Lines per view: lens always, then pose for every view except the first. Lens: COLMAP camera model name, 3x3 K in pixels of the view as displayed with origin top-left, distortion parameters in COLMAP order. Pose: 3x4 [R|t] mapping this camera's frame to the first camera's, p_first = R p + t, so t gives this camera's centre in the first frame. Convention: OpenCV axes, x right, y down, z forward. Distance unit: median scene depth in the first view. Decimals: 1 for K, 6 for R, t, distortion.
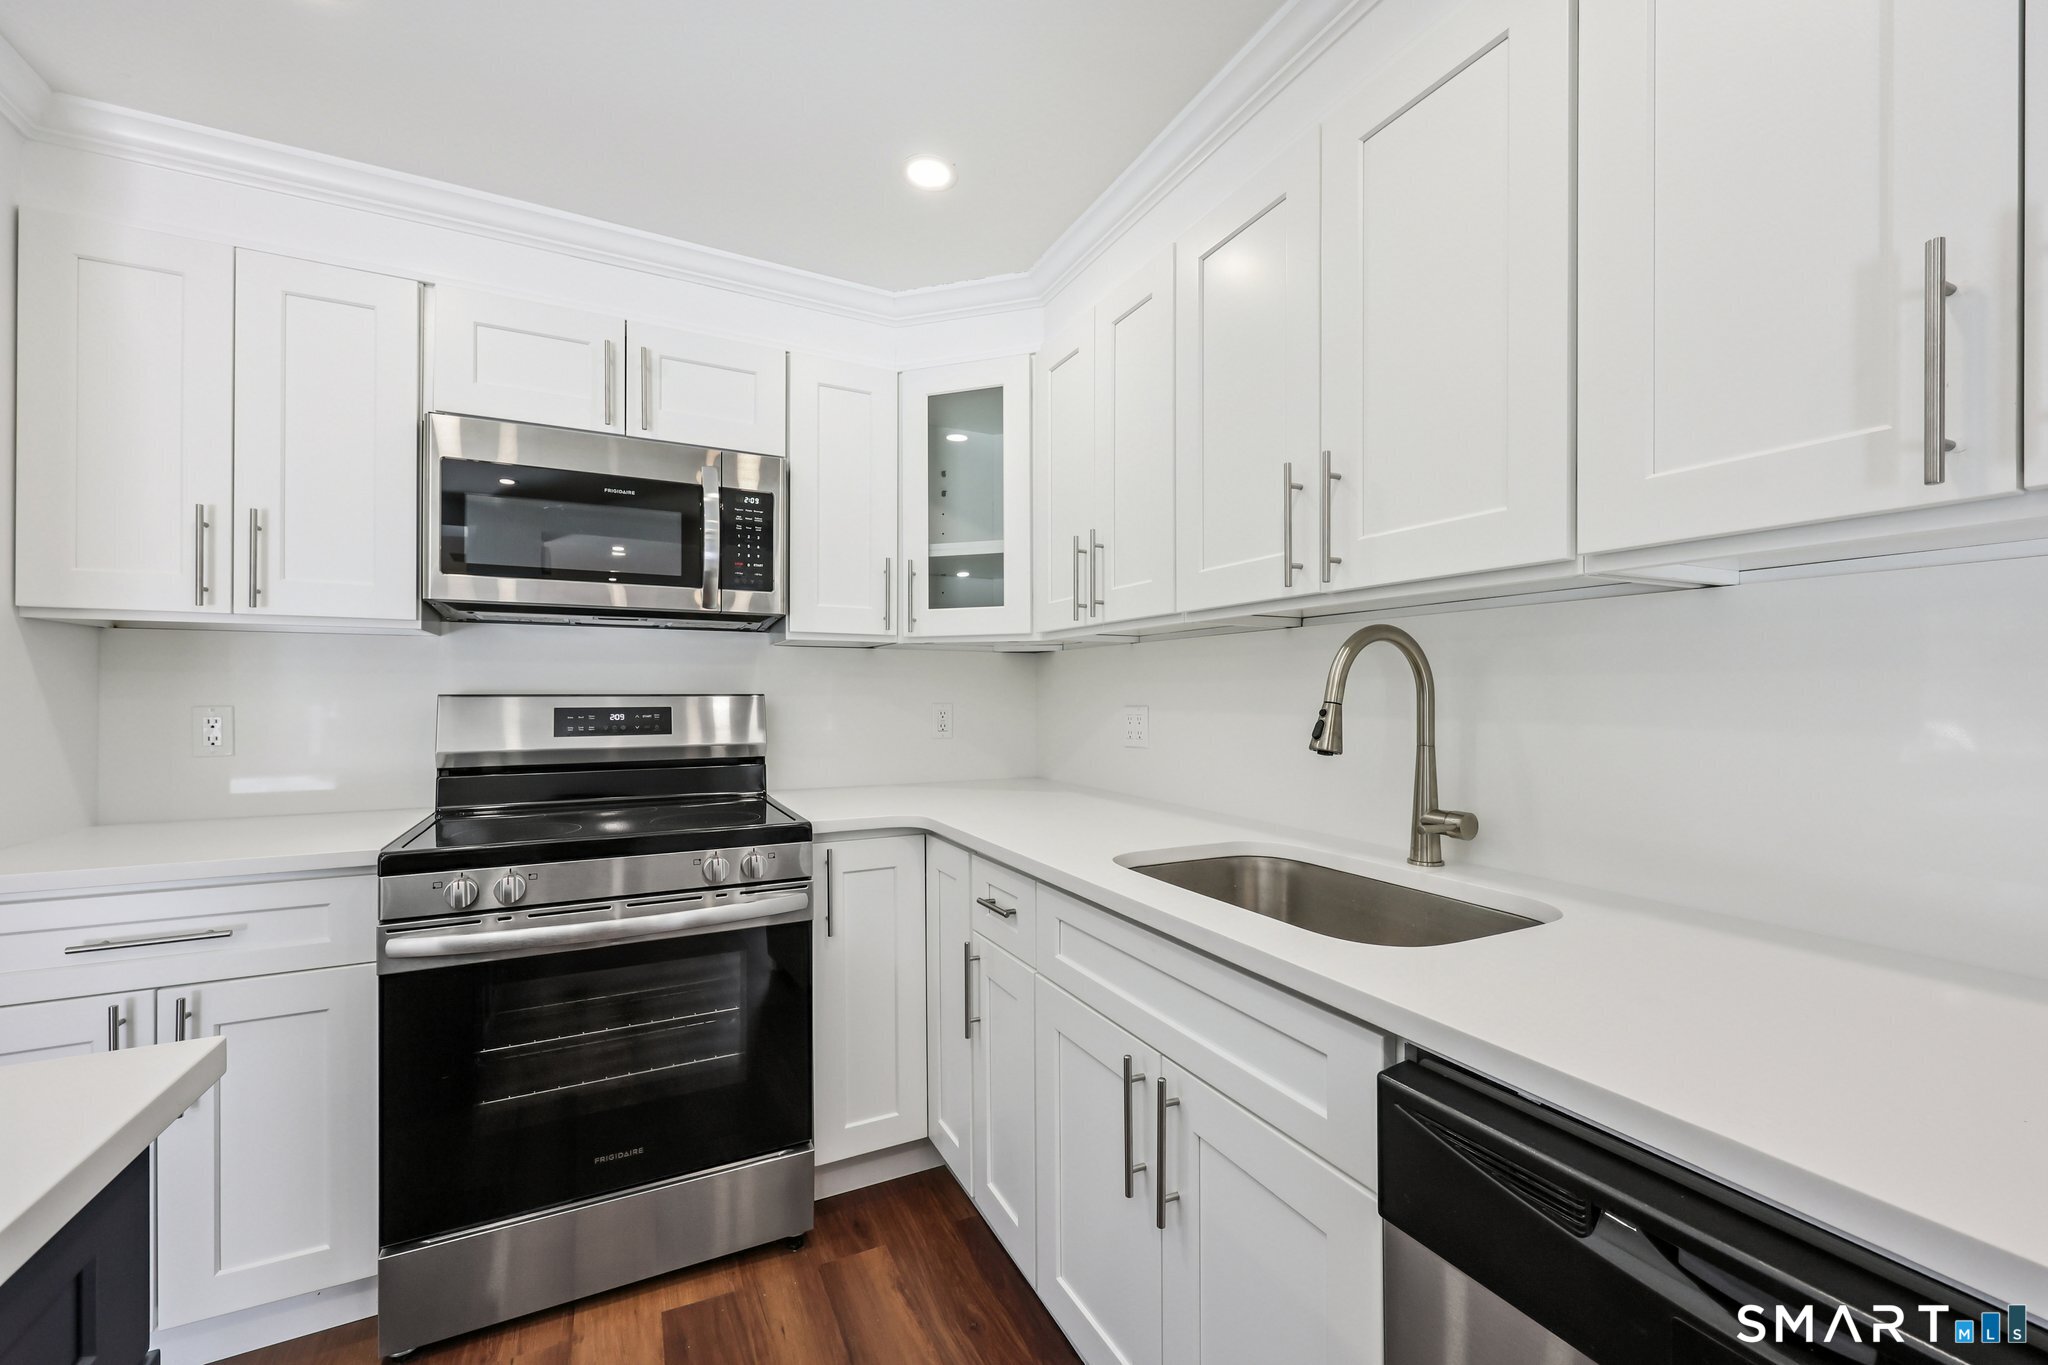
lens RADIAL K [[826.8, 0, 1038.3], [0, 826.8, 692.0], [0, 0, 1]] dist [-0.001278, -0.000034]
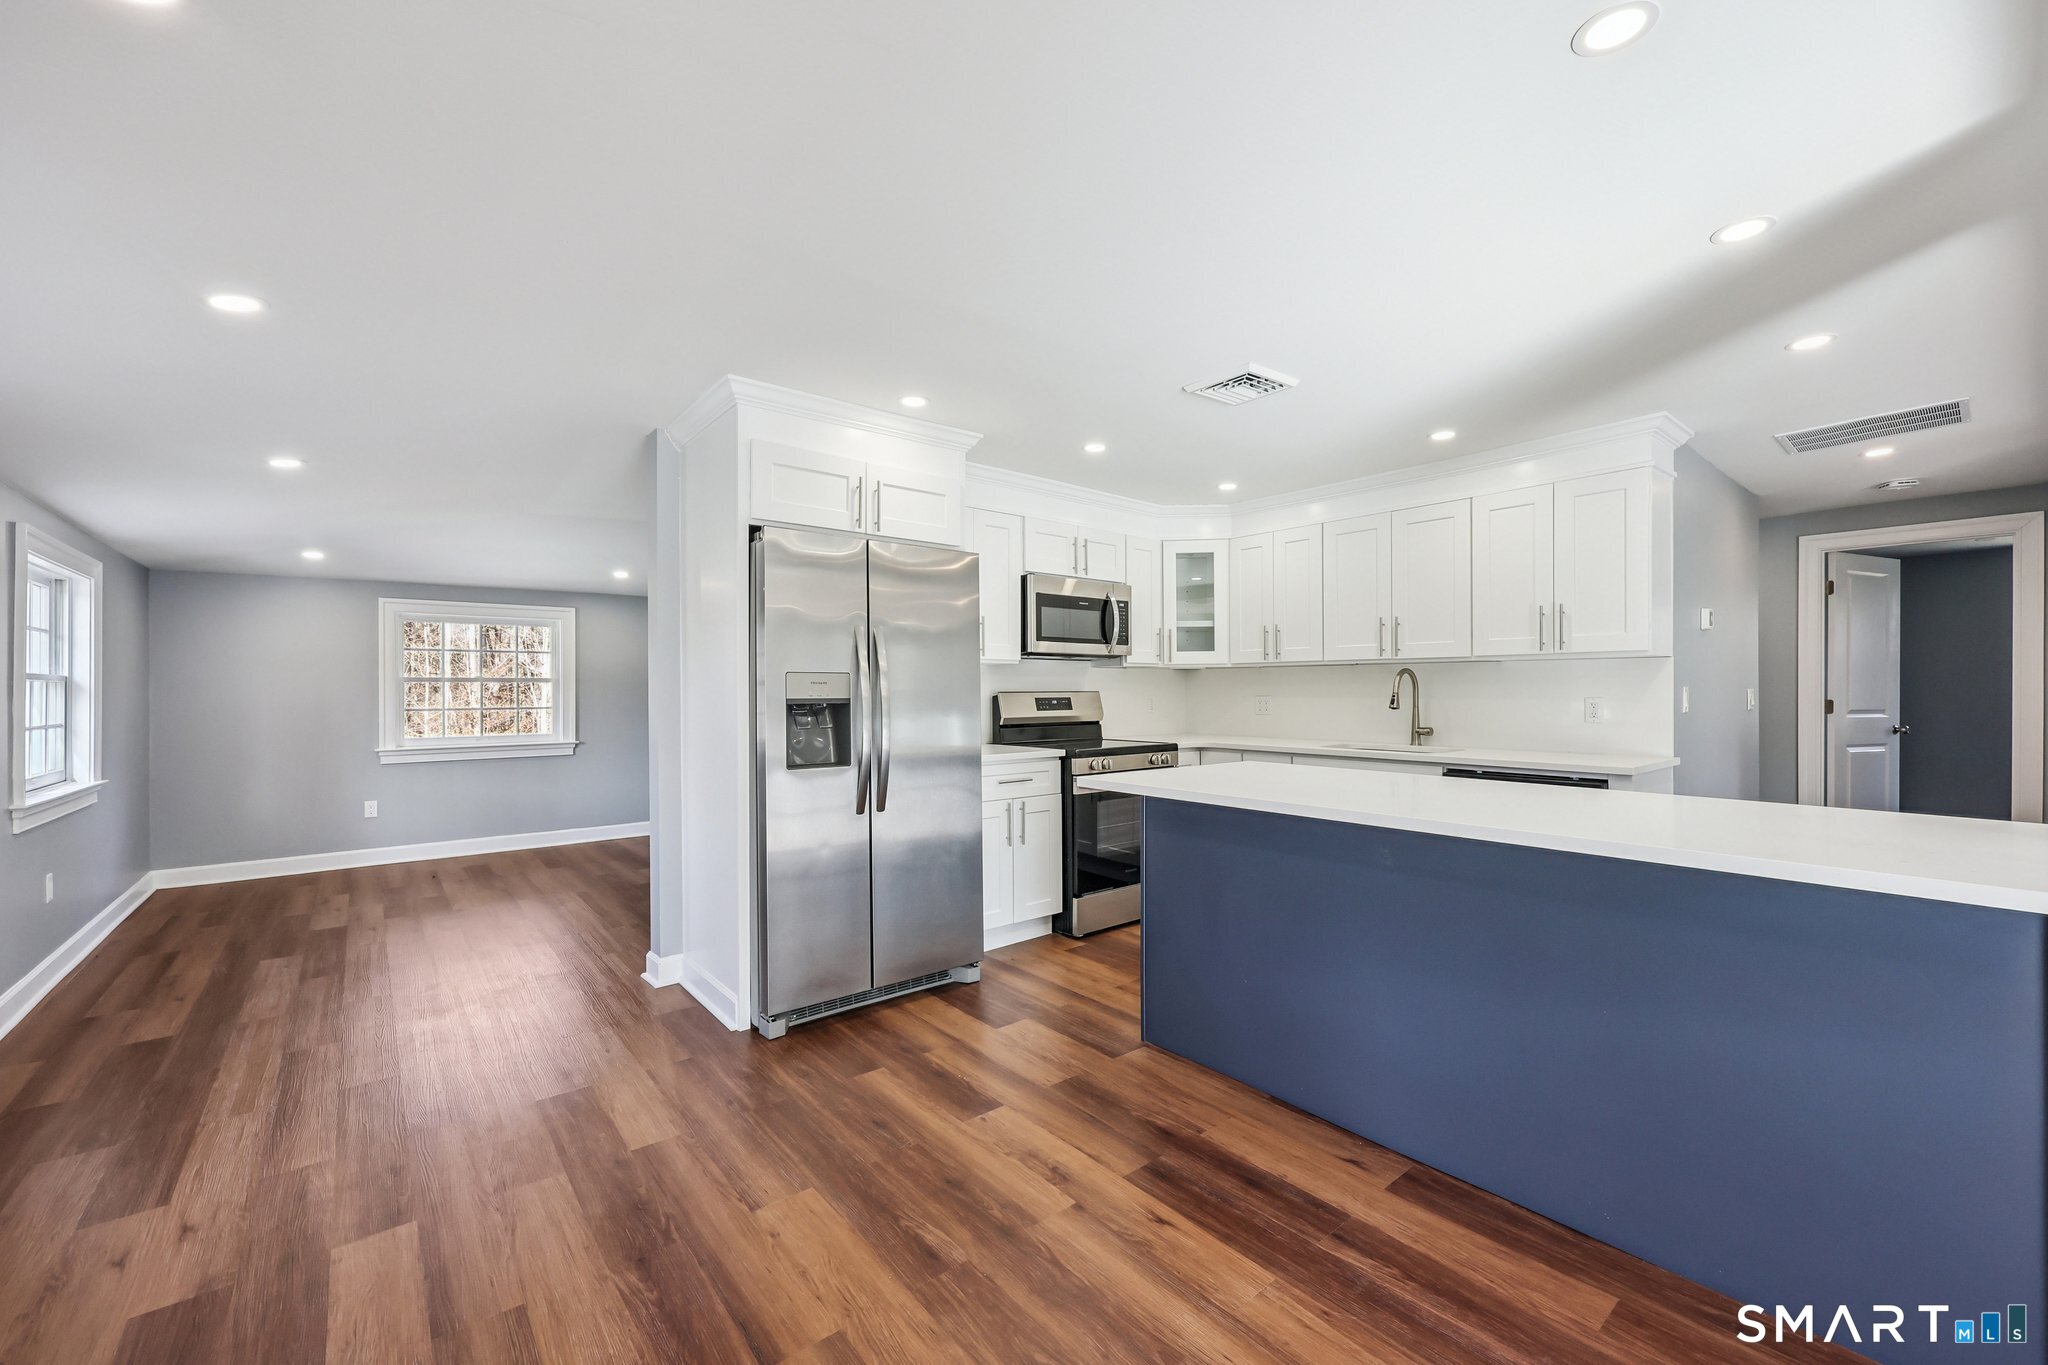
lens RADIAL K [[826.8, 0, 1036.0], [0, 826.8, 689.8], [0, 0, 1]] dist [-0.001278, -0.000034]
pose [[0.975421, -0.002979, 0.220327, -1.105517], [0.002546, 0.999994, 0.002247, -0.006724], [-0.220333, -0.001631, 0.975423, -1.178300]]
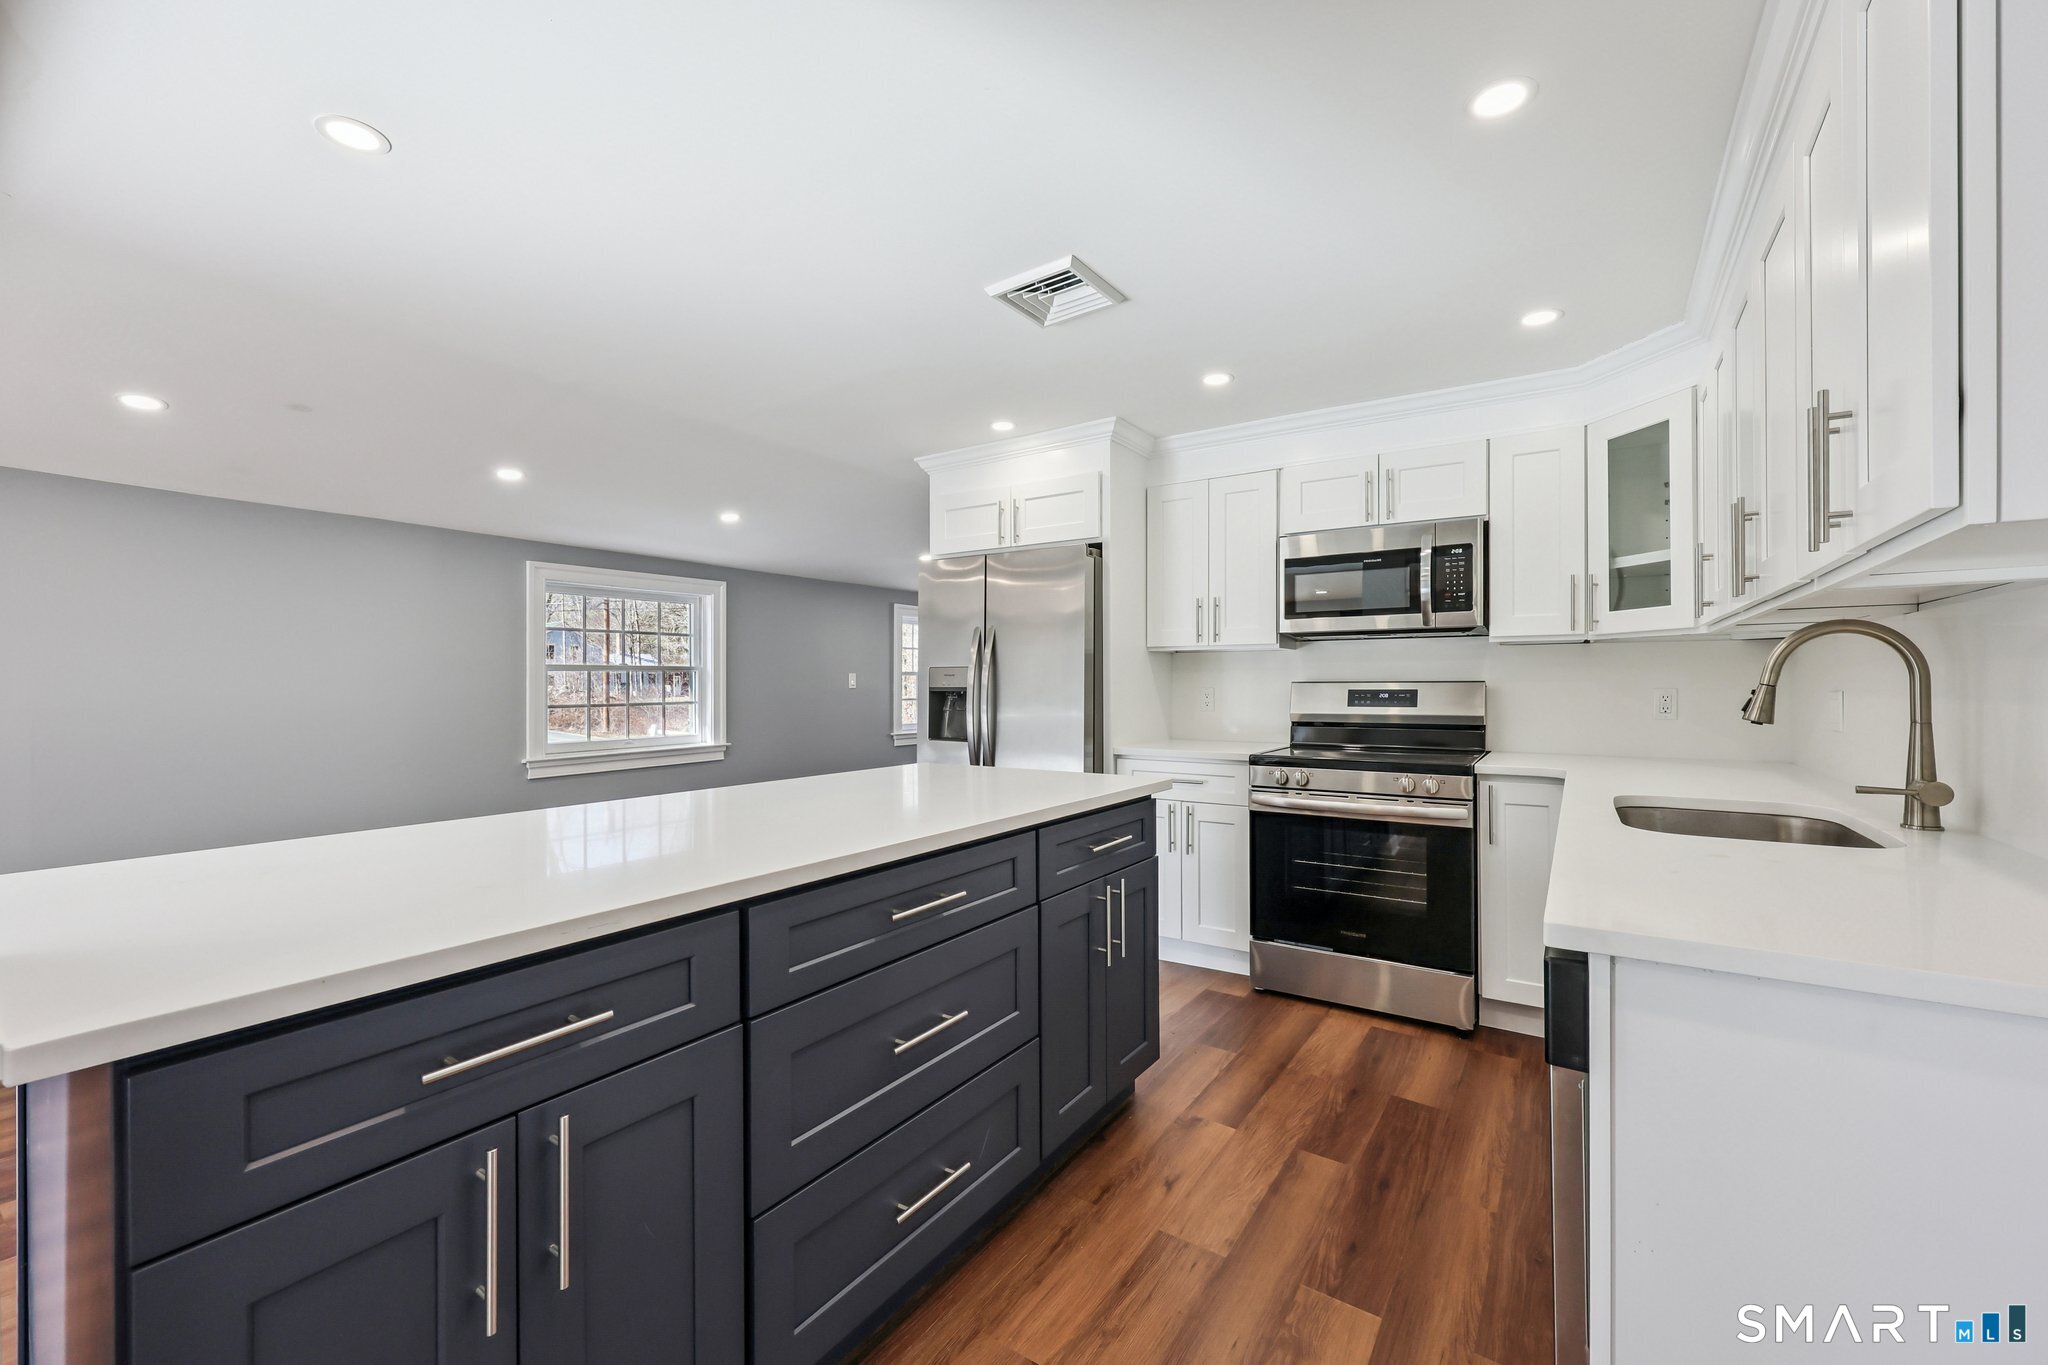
lens RADIAL K [[826.8, 0, 1023.1], [0, 826.8, 681.5], [0, 0, 1]] dist [-0.001278, -0.000034]
pose [[0.480672, -0.003815, -0.876892, 0.604593], [0.004819, 0.999987, -0.001708, 0.002759], [0.876887, -0.003405, 0.480685, -0.418250]]
